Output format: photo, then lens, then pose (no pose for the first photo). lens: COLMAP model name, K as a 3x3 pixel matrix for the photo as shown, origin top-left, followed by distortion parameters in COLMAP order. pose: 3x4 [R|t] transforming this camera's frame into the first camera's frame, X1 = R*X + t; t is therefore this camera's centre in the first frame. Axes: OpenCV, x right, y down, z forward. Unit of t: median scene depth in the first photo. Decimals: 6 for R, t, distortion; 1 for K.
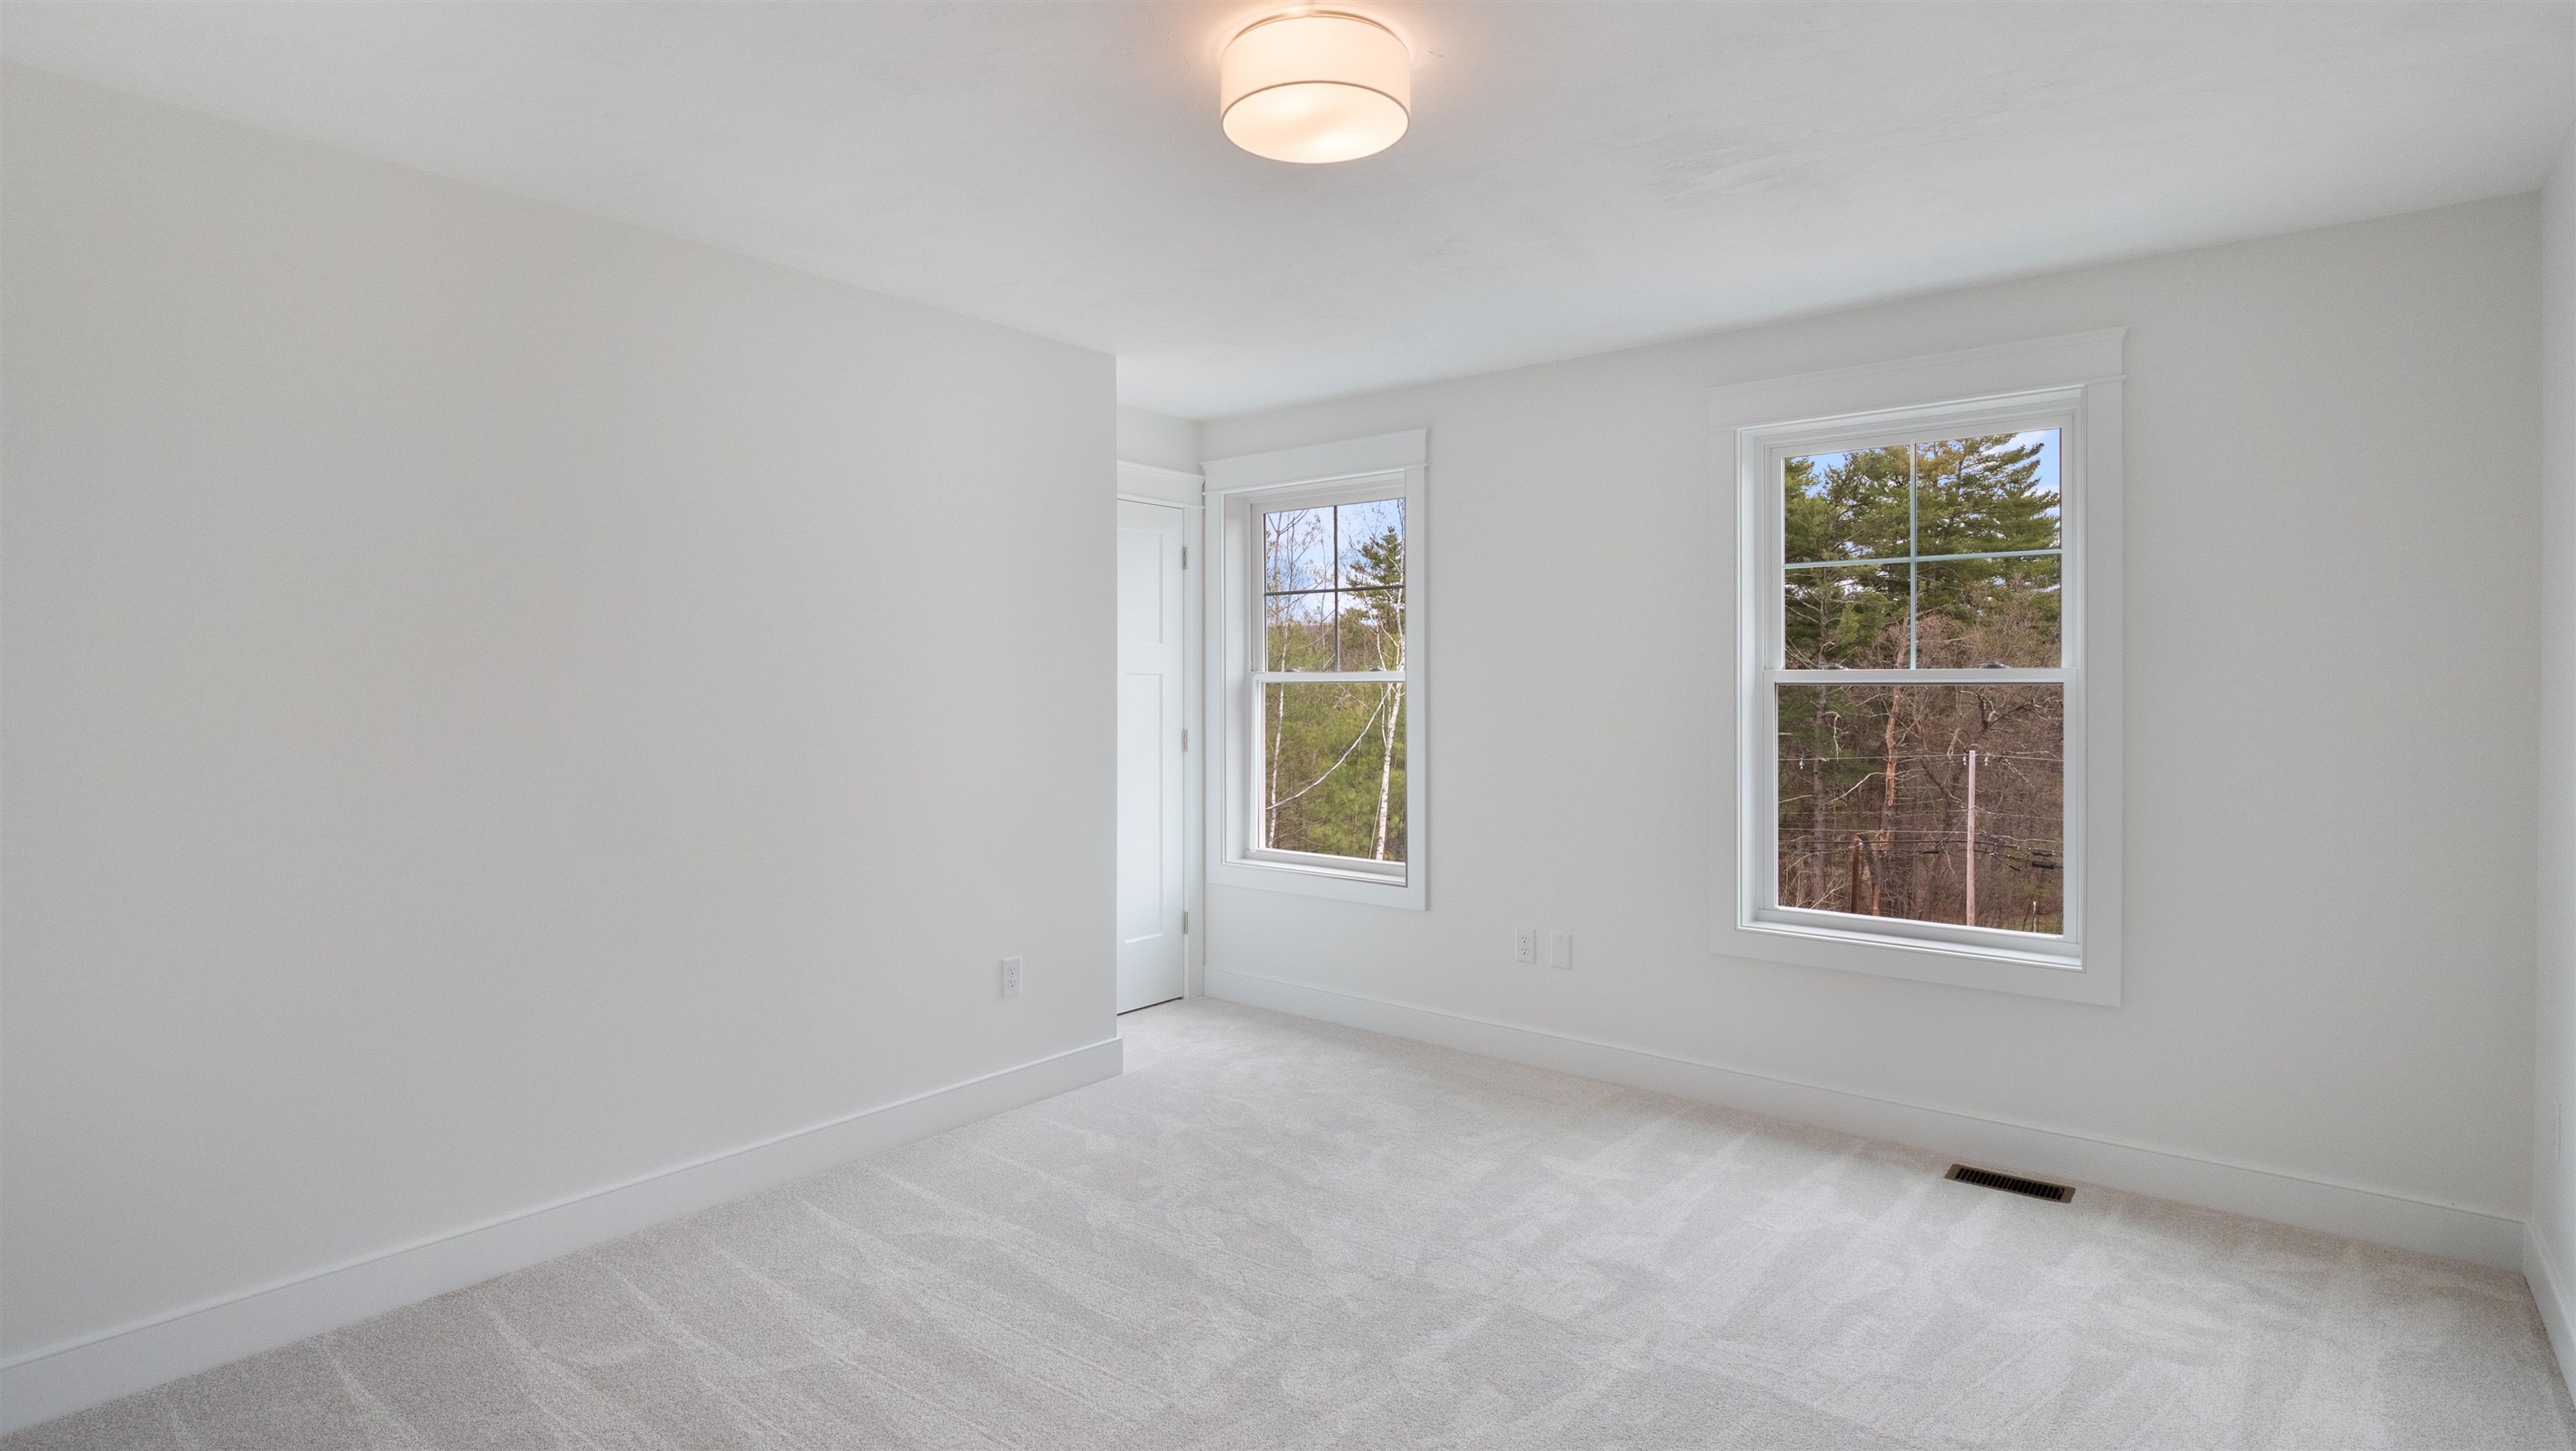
lens RADIAL K [[1273.3, 0, 1279.5], [0, 1273.3, 709.8], [0, 0, 1]] dist [-0.005117, -0.006999]
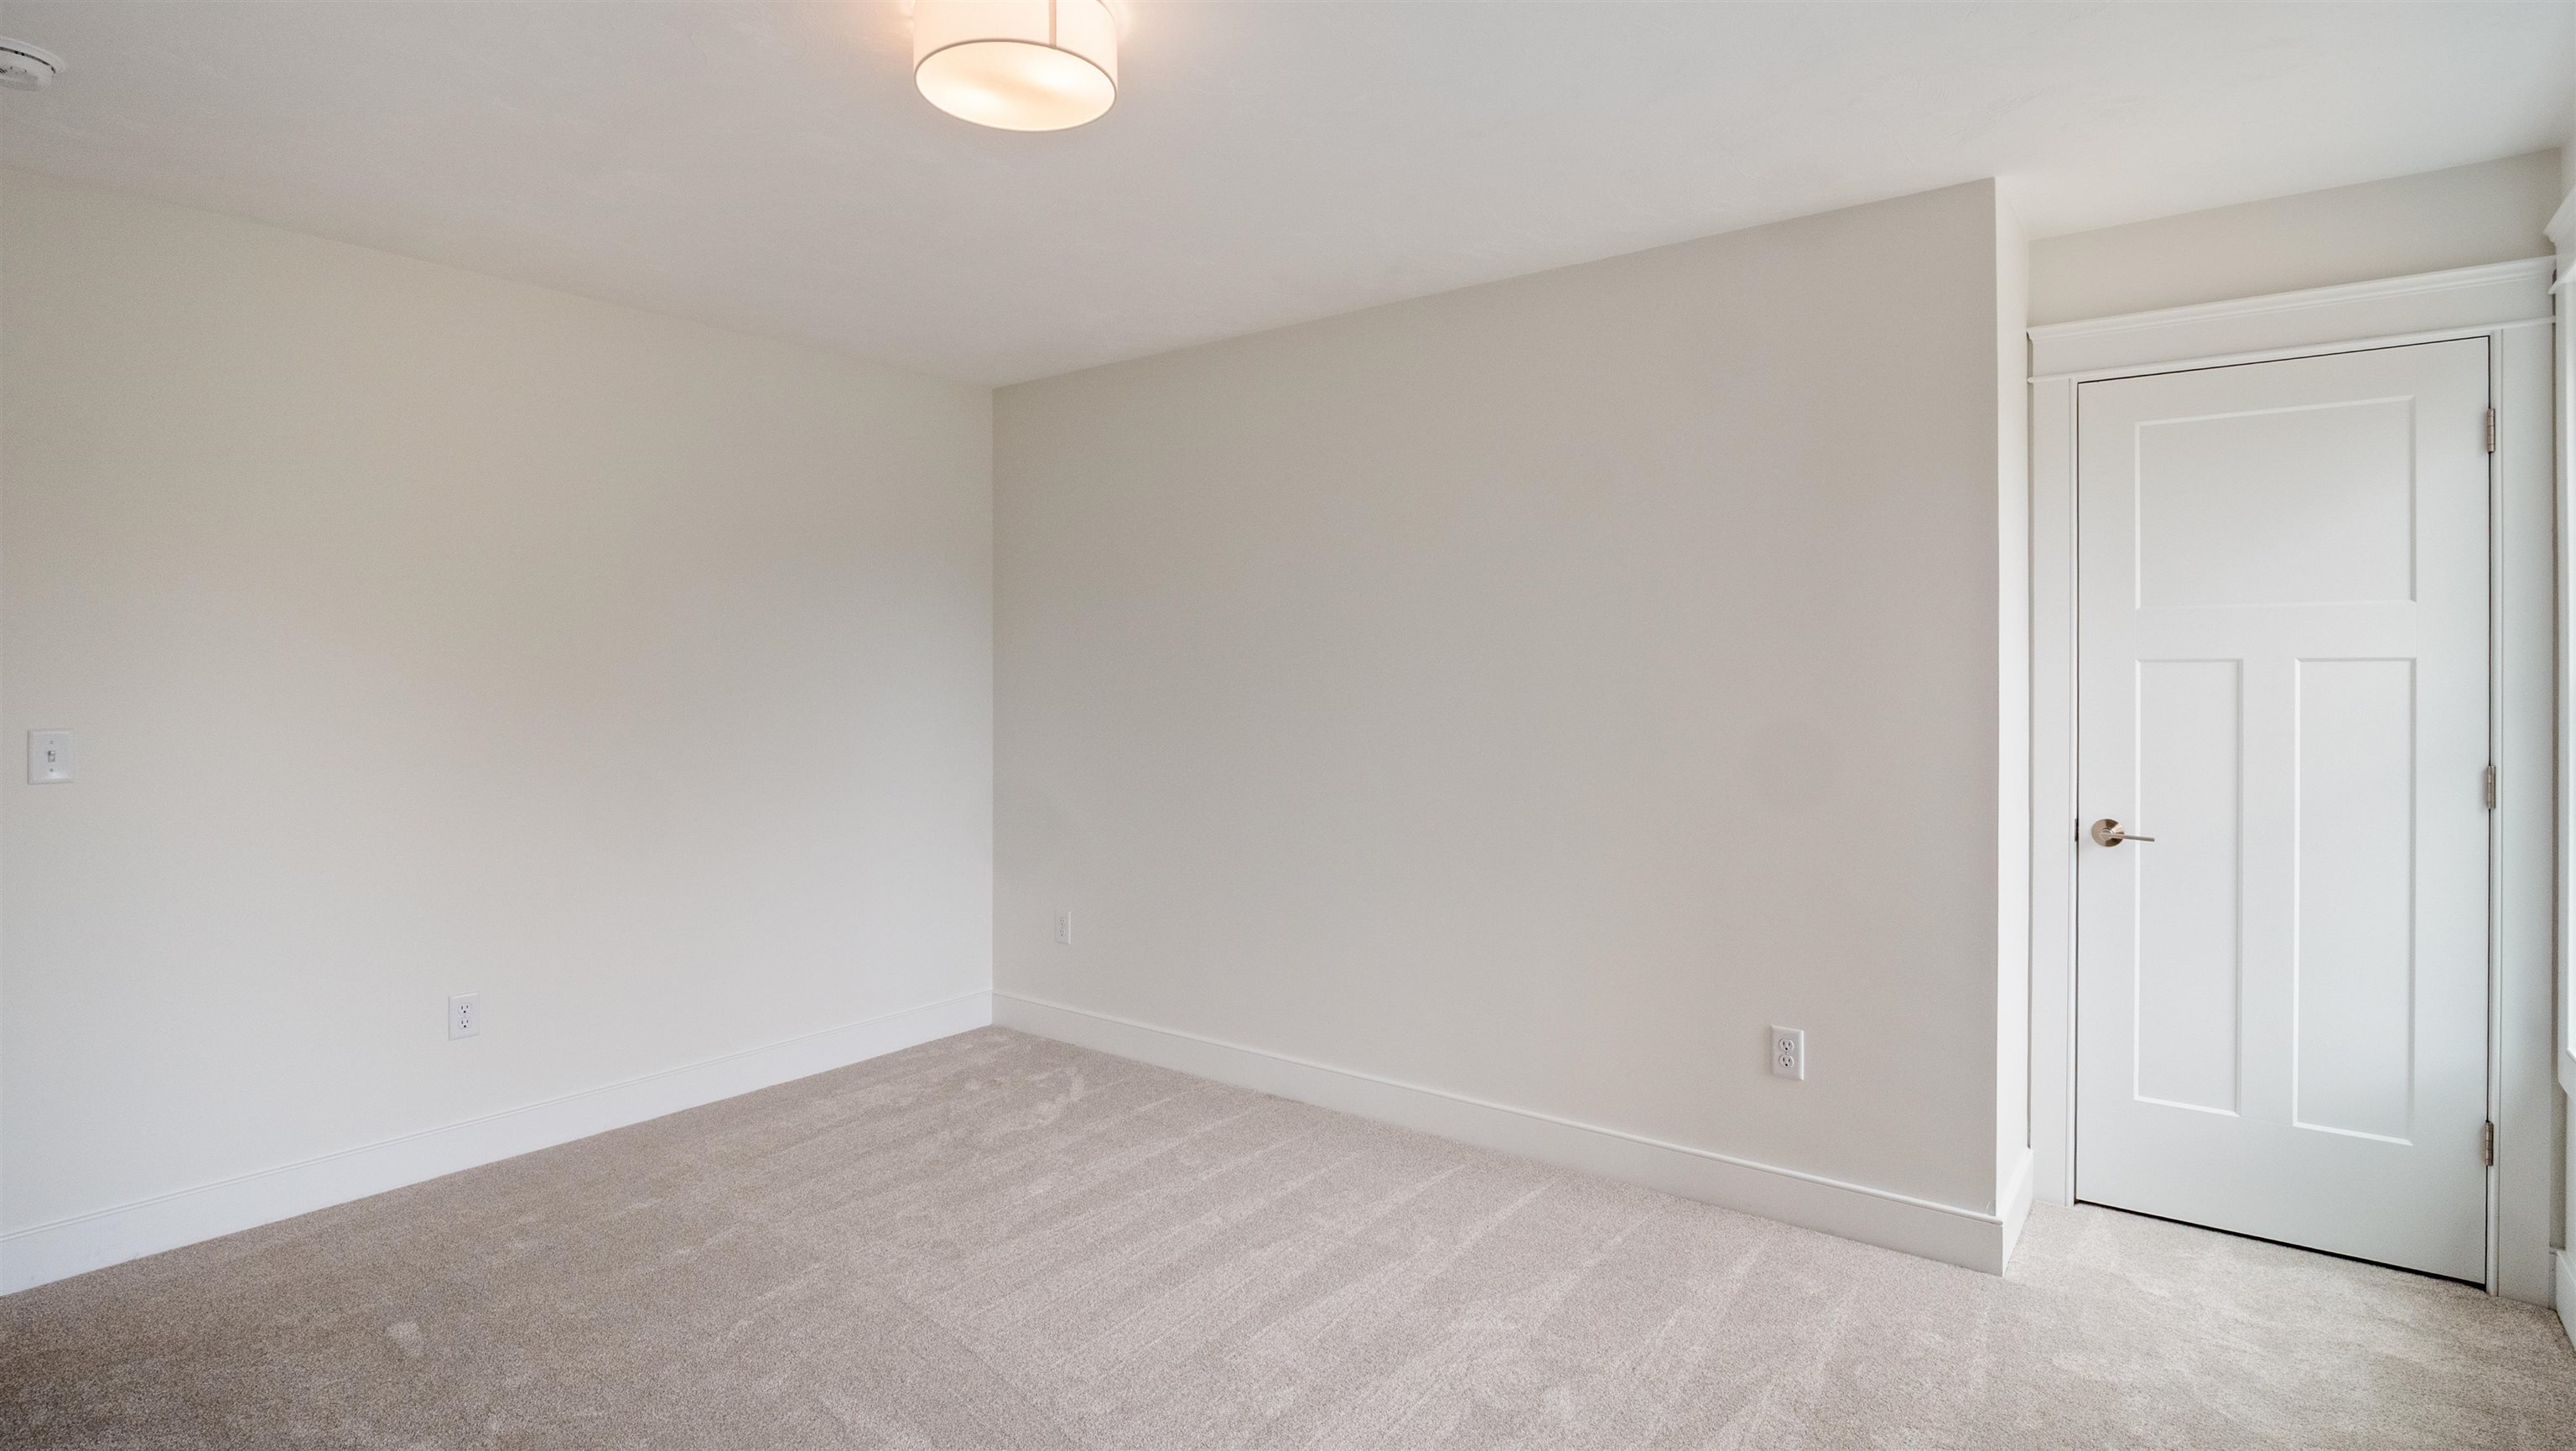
lens RADIAL K [[1273.3, 0, 1308.5], [0, 1273.3, 690.8], [0, 0, 1]] dist [-0.005117, -0.006999]
pose [[0.029002, 0.006968, -0.999555, 0.775295], [-0.019922, 0.999781, 0.006391, -0.015829], [0.999381, 0.019728, 0.029135, 0.942777]]
